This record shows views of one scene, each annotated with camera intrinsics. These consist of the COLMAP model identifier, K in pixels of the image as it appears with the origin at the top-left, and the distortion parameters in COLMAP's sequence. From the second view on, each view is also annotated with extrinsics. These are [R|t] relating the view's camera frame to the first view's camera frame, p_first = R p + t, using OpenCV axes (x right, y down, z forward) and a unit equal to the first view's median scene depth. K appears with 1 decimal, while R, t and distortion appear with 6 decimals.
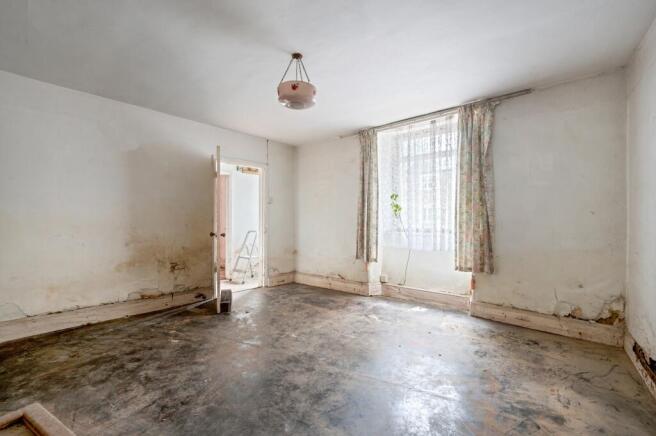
lens RADIAL K [[304.5, 0, 328.9], [0, 304.5, 218.9], [0, 0, 1]] dist [-0.000277, -0.000270]
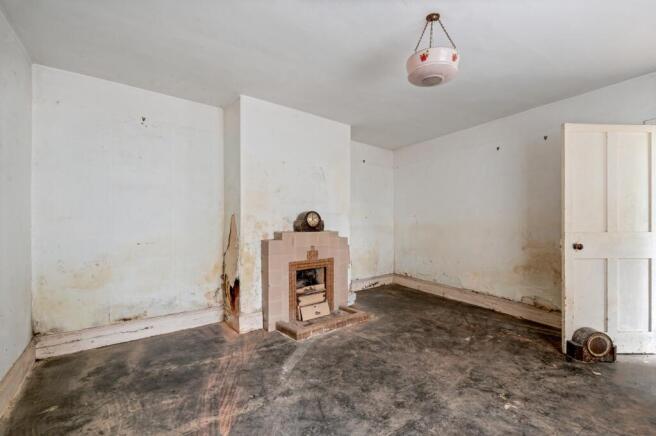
lens RADIAL K [[304.5, 0, 328.7], [0, 304.5, 221.8], [0, 0, 1]] dist [-0.000277, -0.000270]
pose [[-0.372587, -0.006389, -0.927975, 0.622934], [0.005018, 0.999948, -0.008899, 0.000233], [0.927984, -0.007972, -0.372535, 0.897932]]
